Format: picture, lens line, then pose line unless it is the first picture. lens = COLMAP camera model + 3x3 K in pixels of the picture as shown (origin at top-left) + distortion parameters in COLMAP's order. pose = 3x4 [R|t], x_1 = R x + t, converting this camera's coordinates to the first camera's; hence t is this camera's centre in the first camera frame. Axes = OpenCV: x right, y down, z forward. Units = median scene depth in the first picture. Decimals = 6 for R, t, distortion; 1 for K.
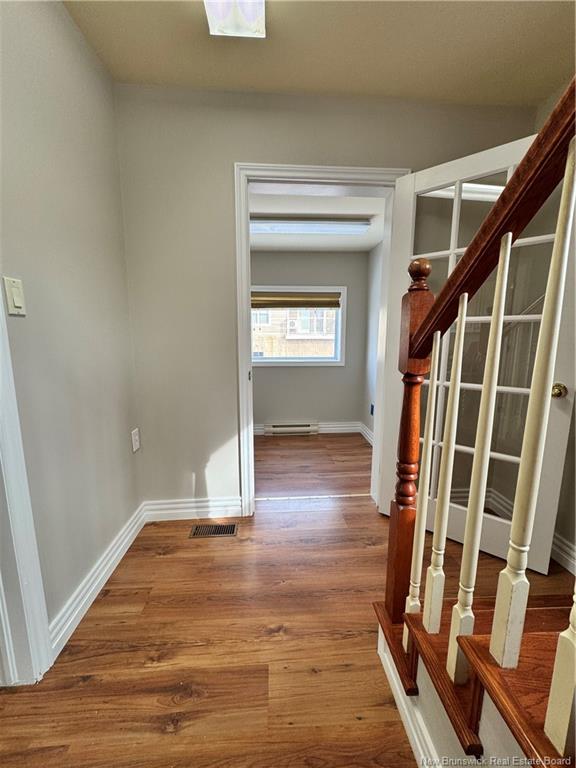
lens RADIAL K [[305.5, 0, 288.0], [0, 305.5, 384.0], [0, 0, 1]] dist [0.001367, 0.000677]
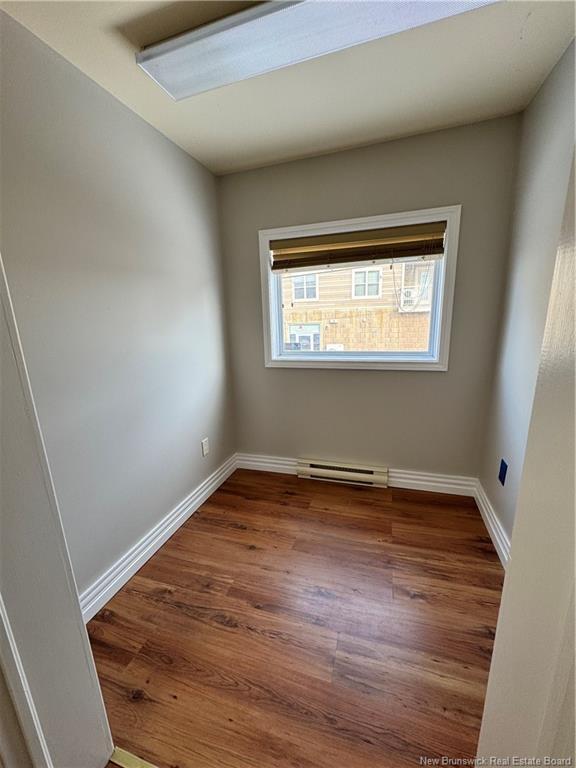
lens RADIAL K [[305.5, 0, 288.0], [0, 305.5, 384.0], [0, 0, 1]] dist [0.001367, 0.000677]
pose [[0.929622, 0.050639, -0.365017, 0.130747], [-0.020953, 0.996174, 0.084838, -0.079327], [0.367917, -0.071219, 0.927127, 0.445798]]
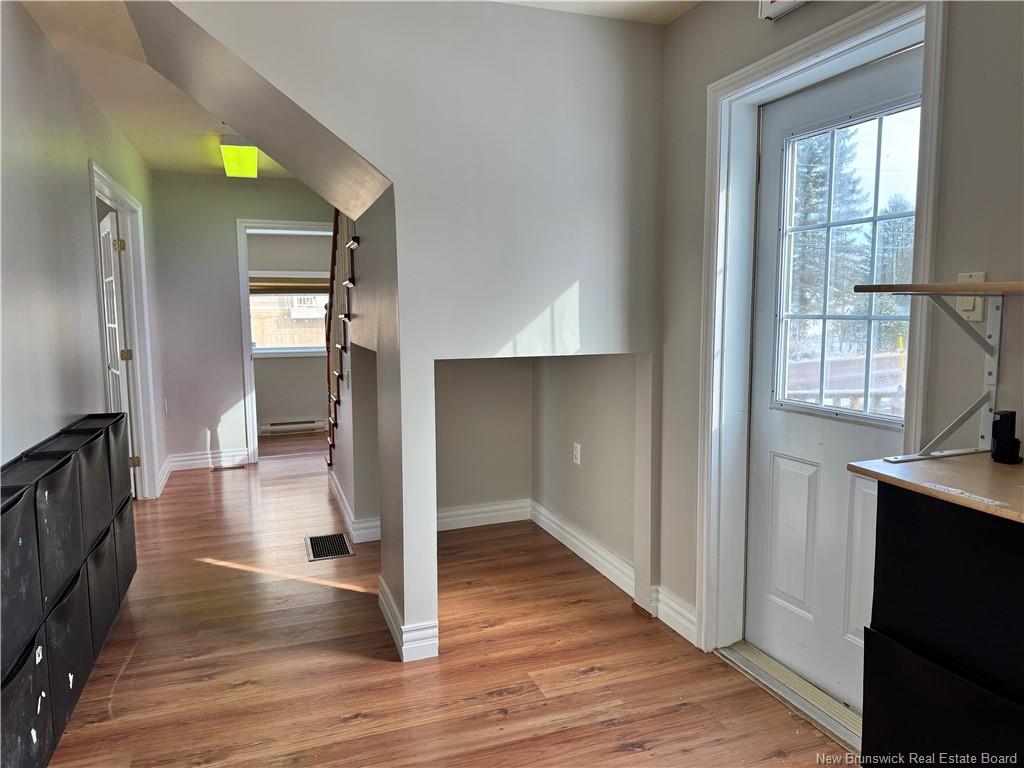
lens RADIAL K [[714.1, 0, 512.0], [0, 714.1, 384.0], [0, 0, 1]] dist [0.118672, -0.172933]
pose [[0.960704, -0.039254, 0.274786, 0.053754], [0.051762, 0.997920, -0.038413, 0.144789], [-0.272707, 0.051127, 0.960738, -1.264482]]
